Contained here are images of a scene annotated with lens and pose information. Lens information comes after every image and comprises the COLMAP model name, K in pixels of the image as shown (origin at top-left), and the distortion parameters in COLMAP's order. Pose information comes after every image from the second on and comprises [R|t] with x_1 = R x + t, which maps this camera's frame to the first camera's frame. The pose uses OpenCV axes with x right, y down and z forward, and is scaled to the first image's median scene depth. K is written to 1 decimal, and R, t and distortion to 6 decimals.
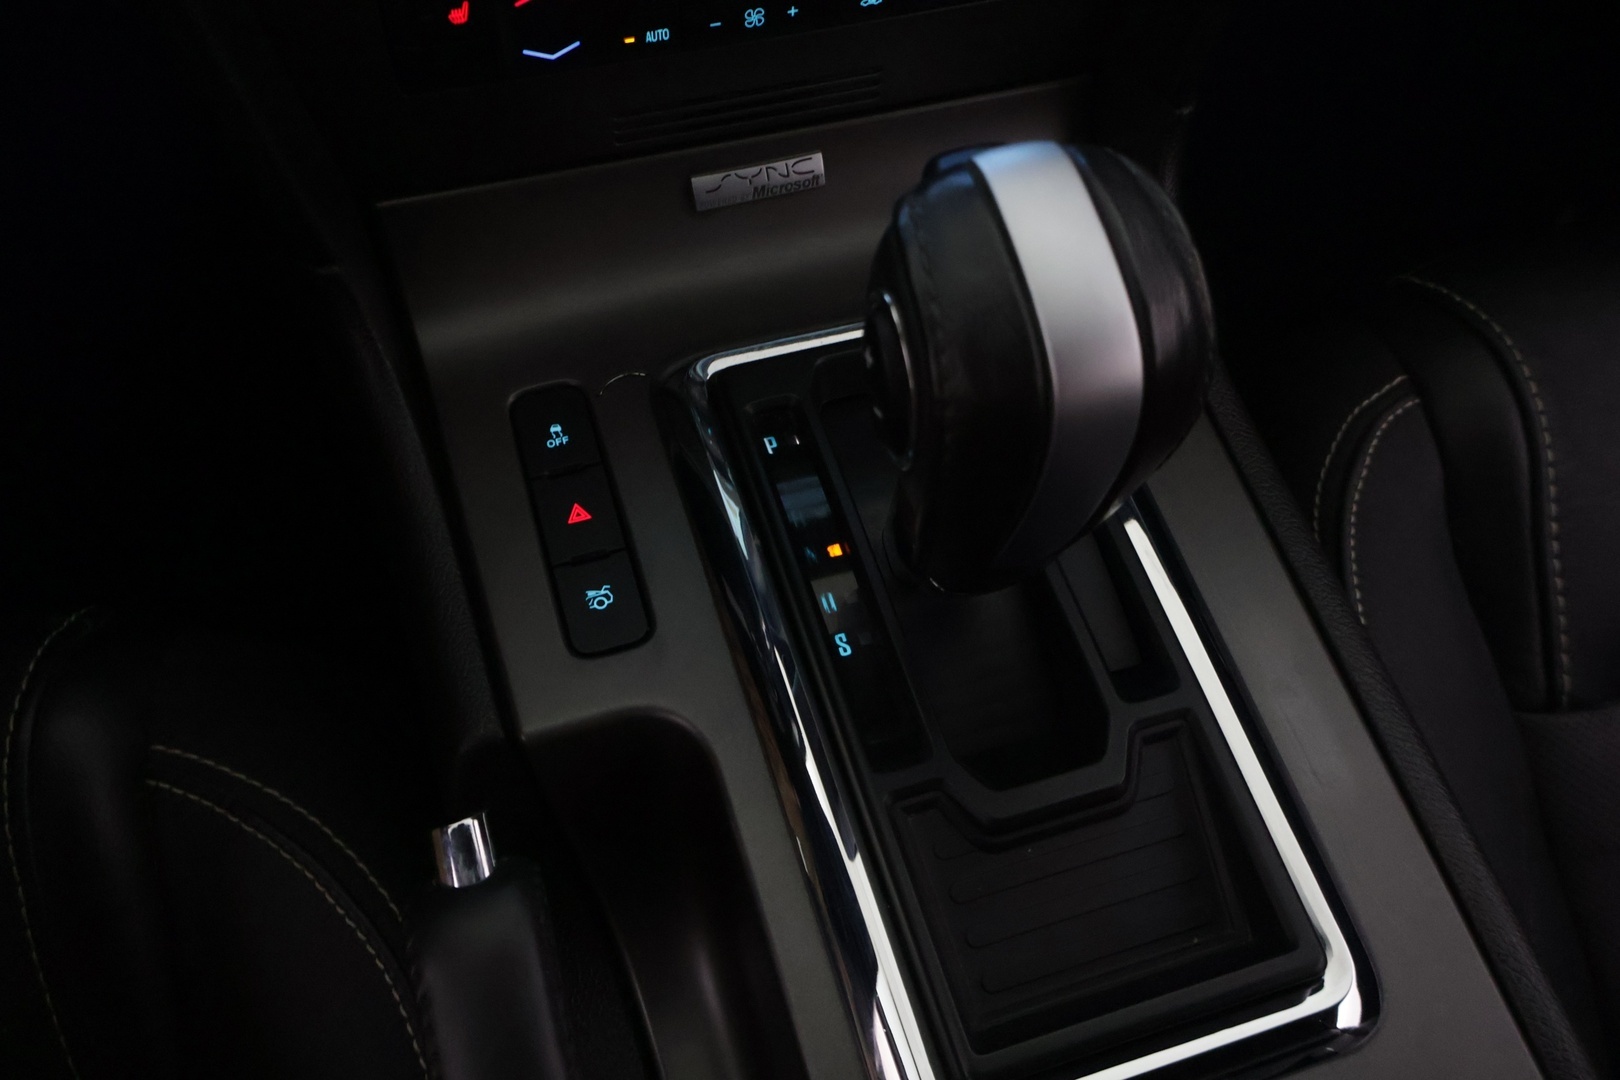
lens RADIAL K [[1367.4, 0, 810.0], [0, 1367.4, 540.0], [0, 0, 1]] dist [-0.010013, 0.003203]
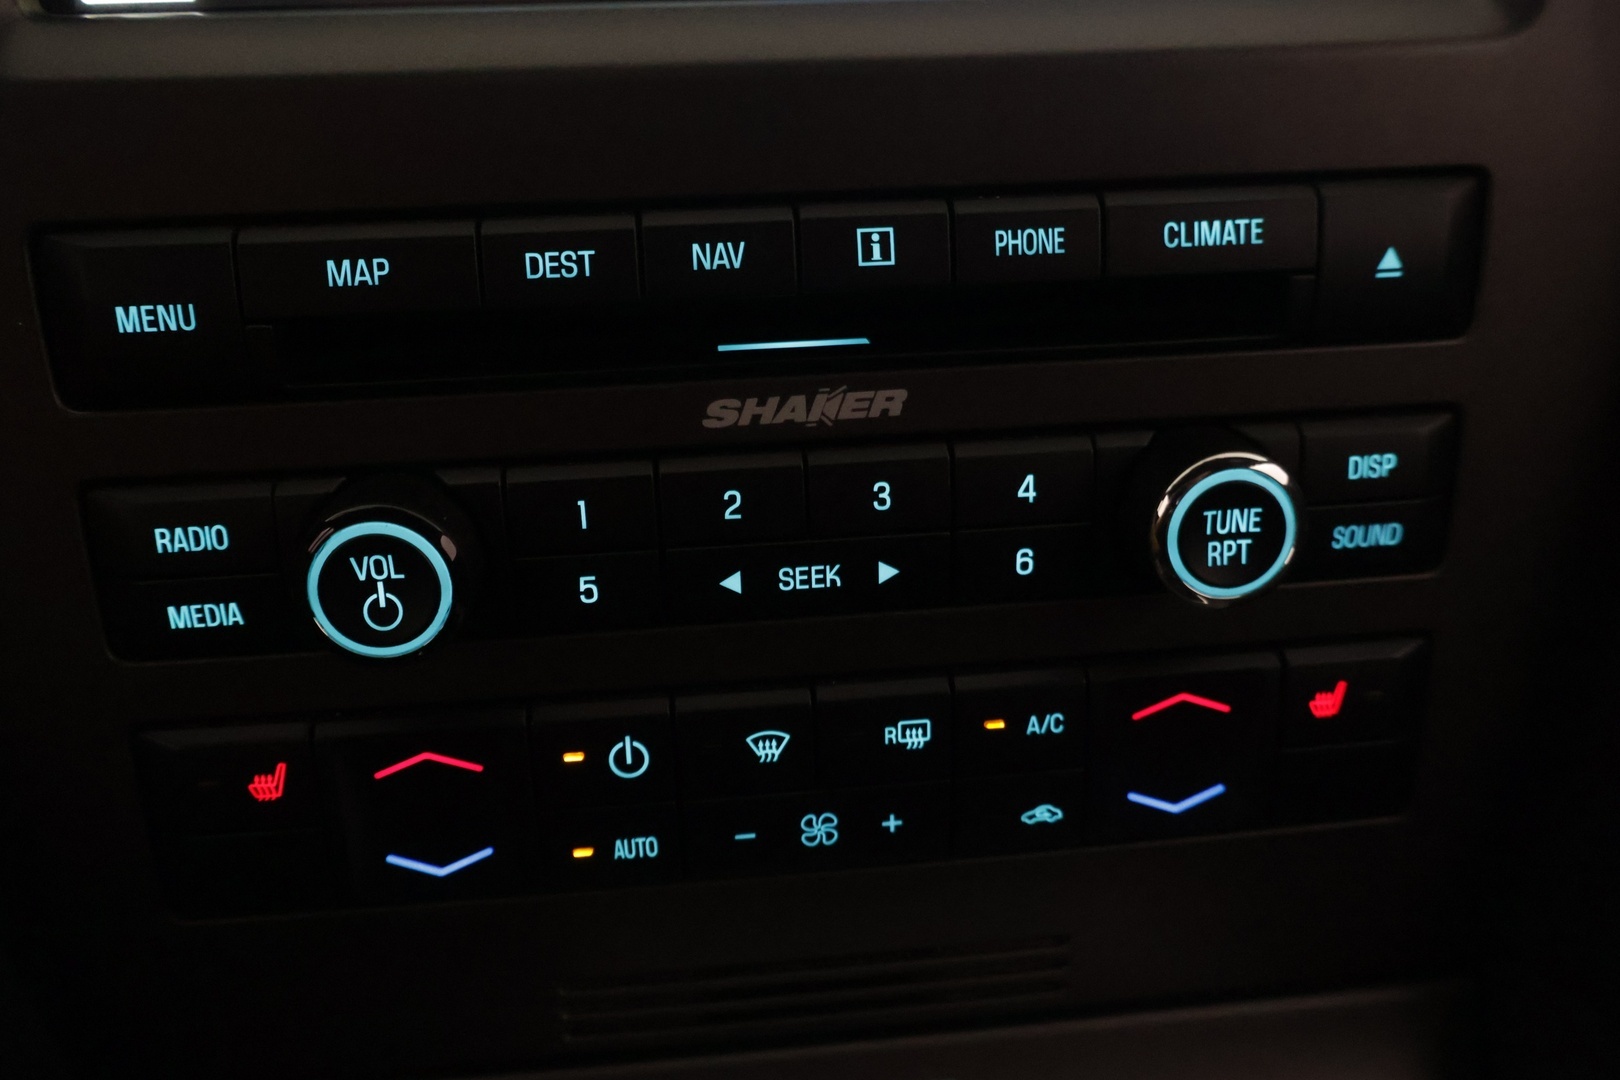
lens RADIAL K [[1367.4, 0, 810.0], [0, 1367.4, 540.0], [0, 0, 1]] dist [-0.010013, 0.003203]
pose [[0.976419, 0.006314, -0.215791, 0.075110], [-0.131050, 0.811666, -0.569232, -0.164405], [0.171556, 0.584088, 0.793353, 0.498570]]
